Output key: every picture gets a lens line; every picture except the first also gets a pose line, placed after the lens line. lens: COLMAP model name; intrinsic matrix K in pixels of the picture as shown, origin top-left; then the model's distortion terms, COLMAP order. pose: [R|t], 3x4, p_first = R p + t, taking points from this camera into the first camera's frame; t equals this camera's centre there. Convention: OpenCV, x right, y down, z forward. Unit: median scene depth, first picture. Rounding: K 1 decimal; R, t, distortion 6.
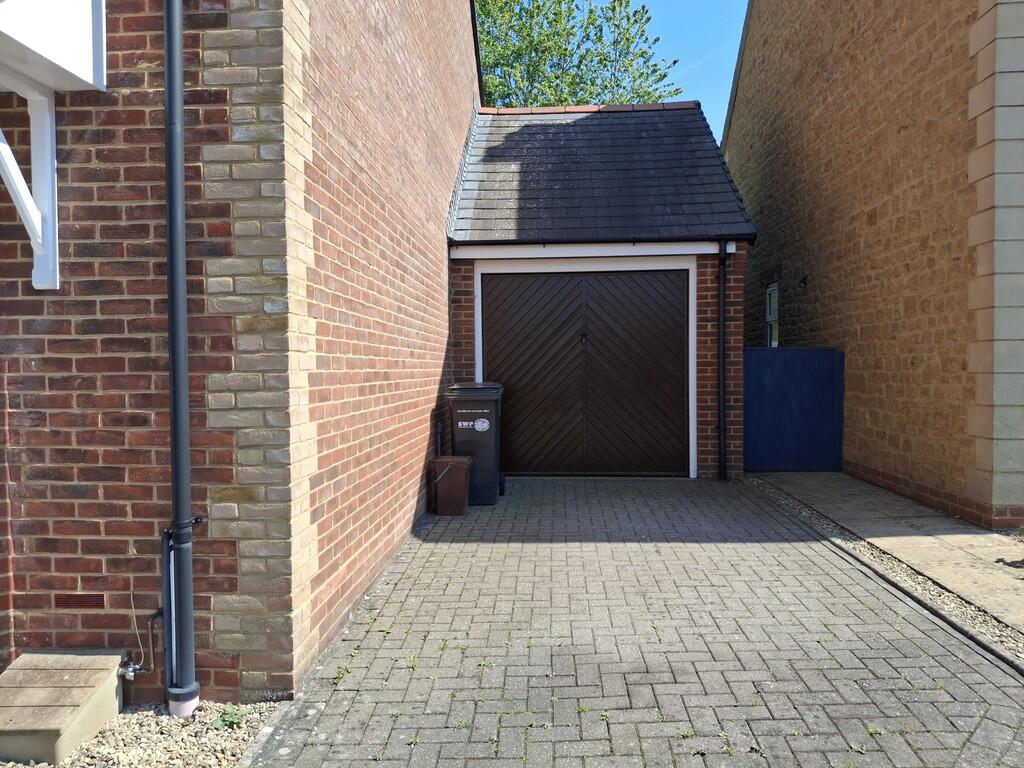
lens RADIAL K [[766.4, 0, 534.4], [0, 766.4, 387.8], [0, 0, 1]] dist [0.063452, -0.120240]
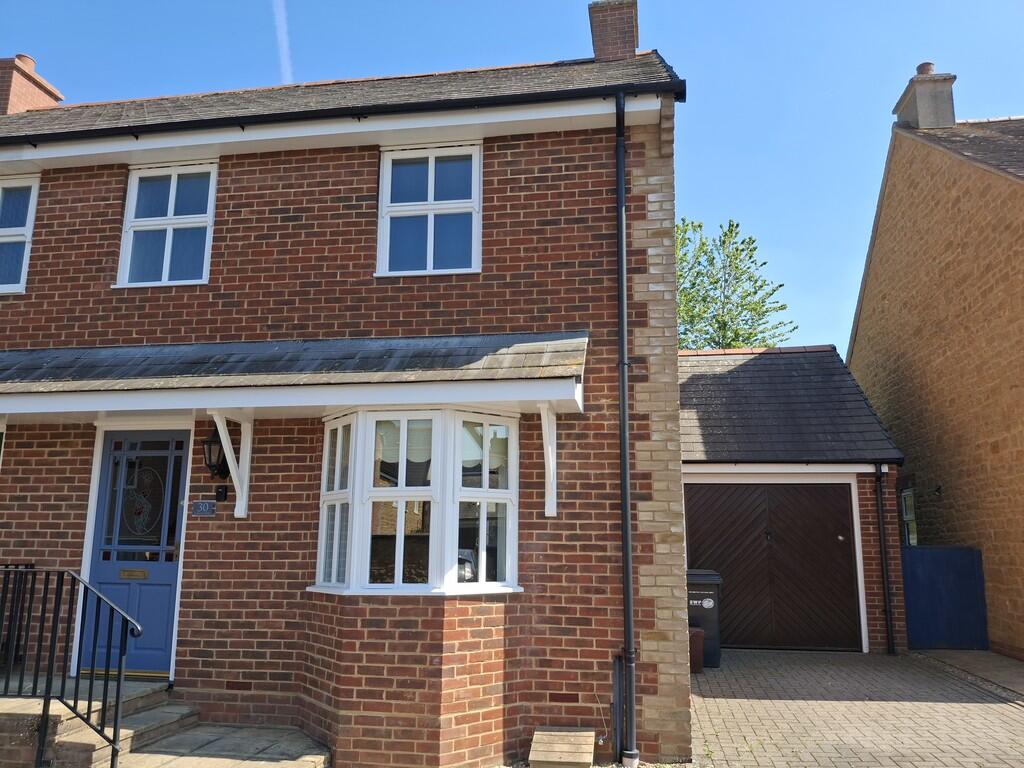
lens RADIAL K [[804.1, 0, 512.0], [0, 804.1, 384.0], [0, 0, 1]] dist [0.106306, -0.171629]
pose [[0.995353, -0.001167, -0.096282, -0.254154], [-0.020028, 0.975548, -0.218871, -0.005508], [0.094184, 0.219782, 0.970992, -0.463255]]
